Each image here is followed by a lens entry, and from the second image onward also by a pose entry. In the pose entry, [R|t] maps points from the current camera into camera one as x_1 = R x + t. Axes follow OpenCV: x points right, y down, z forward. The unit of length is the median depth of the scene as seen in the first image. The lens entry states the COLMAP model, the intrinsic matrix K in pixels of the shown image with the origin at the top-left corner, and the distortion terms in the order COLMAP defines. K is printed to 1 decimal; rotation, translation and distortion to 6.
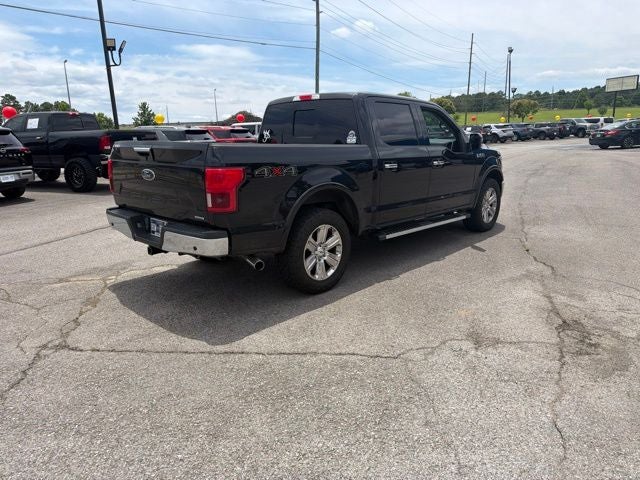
lens RADIAL K [[448.3, 0, 324.3], [0, 448.3, 237.3], [0, 0, 1]] dist [0.036920, -0.047616]
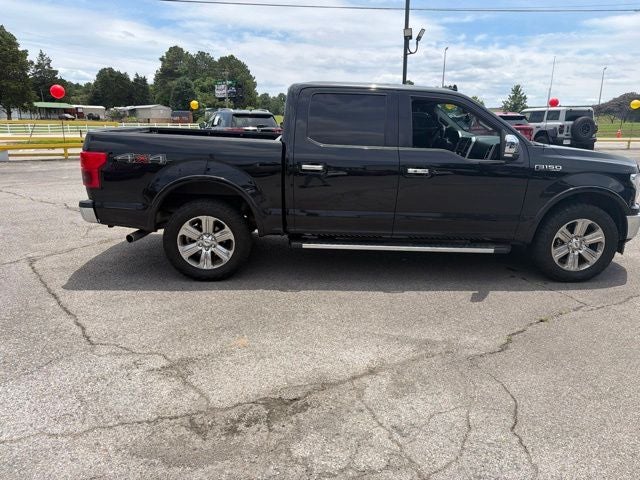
lens RADIAL K [[448.3, 0, 323.2], [0, 448.3, 239.3], [0, 0, 1]] dist [0.036920, -0.047616]
pose [[0.709966, 0.208197, -0.672758, 0.784682], [-0.181995, 0.977092, 0.110318, -0.121679], [0.680314, 0.044117, 0.731592, 0.379895]]
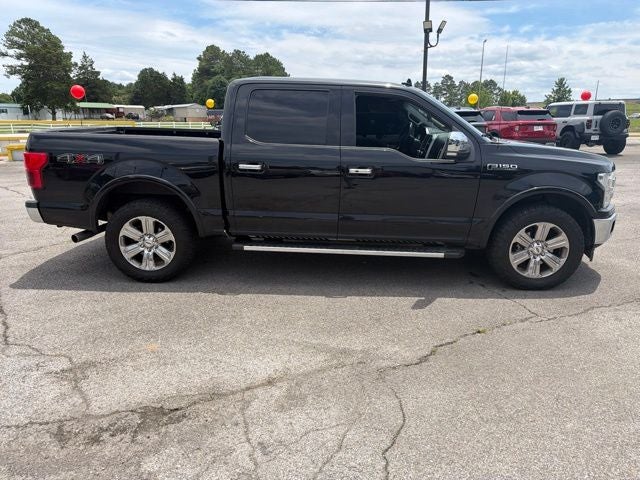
lens RADIAL K [[448.3, 0, 322.6], [0, 448.3, 246.0], [0, 0, 1]] dist [0.036920, -0.047616]
pose [[0.651771, 0.229784, -0.722768, 0.888713], [-0.182674, 0.972504, 0.144451, -0.161248], [0.736087, 0.037882, 0.675826, 0.533905]]
